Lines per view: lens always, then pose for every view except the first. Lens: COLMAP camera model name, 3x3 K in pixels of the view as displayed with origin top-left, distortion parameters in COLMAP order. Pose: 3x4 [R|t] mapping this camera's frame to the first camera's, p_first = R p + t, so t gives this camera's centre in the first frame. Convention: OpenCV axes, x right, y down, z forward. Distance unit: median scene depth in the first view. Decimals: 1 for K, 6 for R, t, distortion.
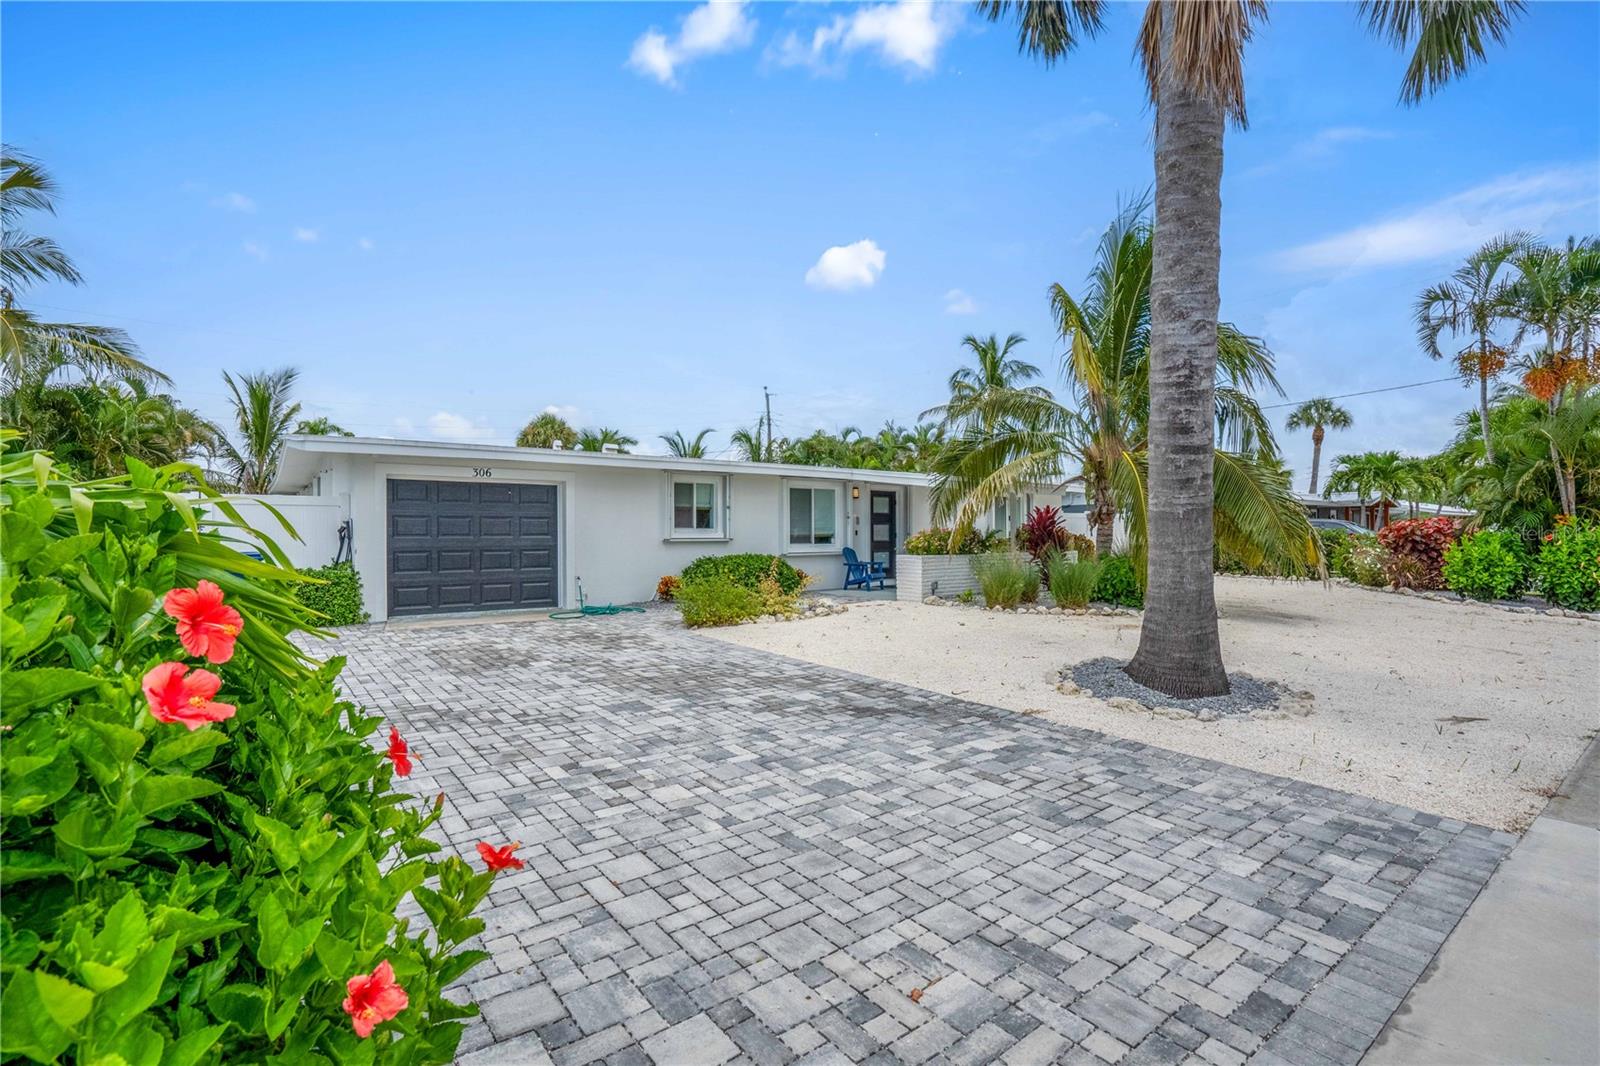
lens RADIAL K [[723.7, 0, 796.6], [0, 723.7, 529.1], [0, 0, 1]] dist [0.000401, 0.000254]
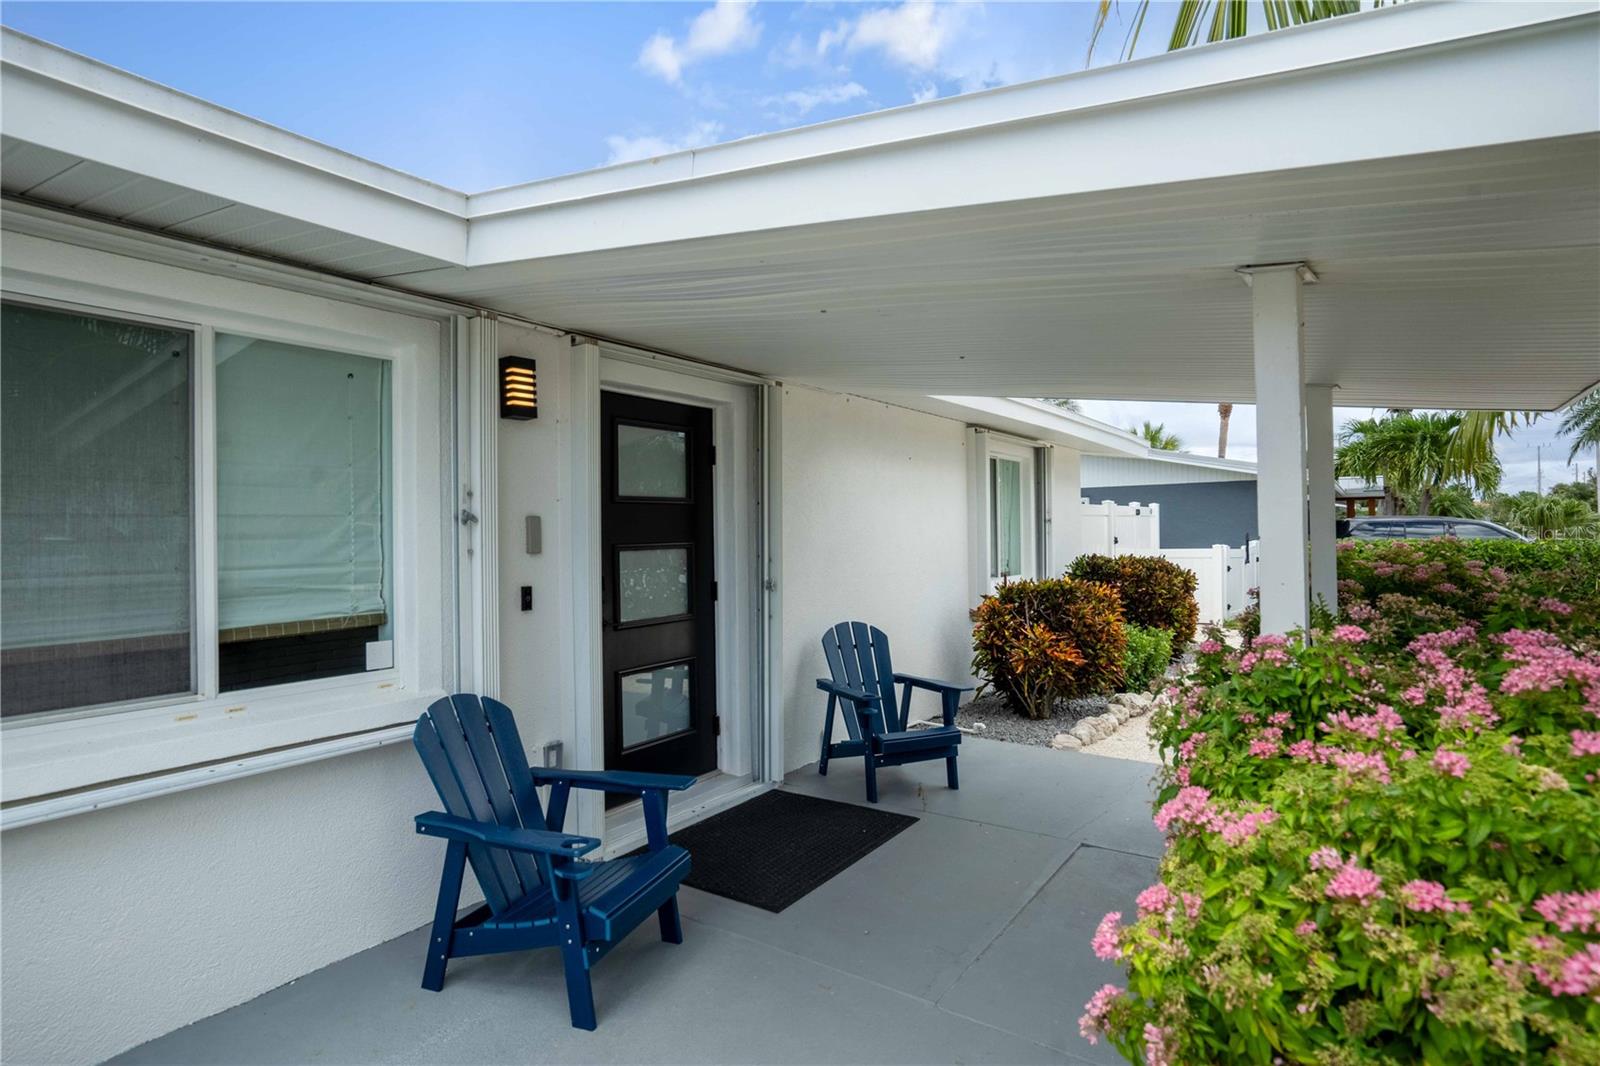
lens RADIAL K [[824.0, 0, 800.5], [0, 824.0, 527.9], [0, 0, 1]] dist [-0.001432, -0.000028]
pose [[0.955295, -0.003736, 0.295632, 0.087870], [0.002646, 0.999988, 0.004090, -0.014442], [-0.295644, -0.003125, 0.955293, 0.766596]]
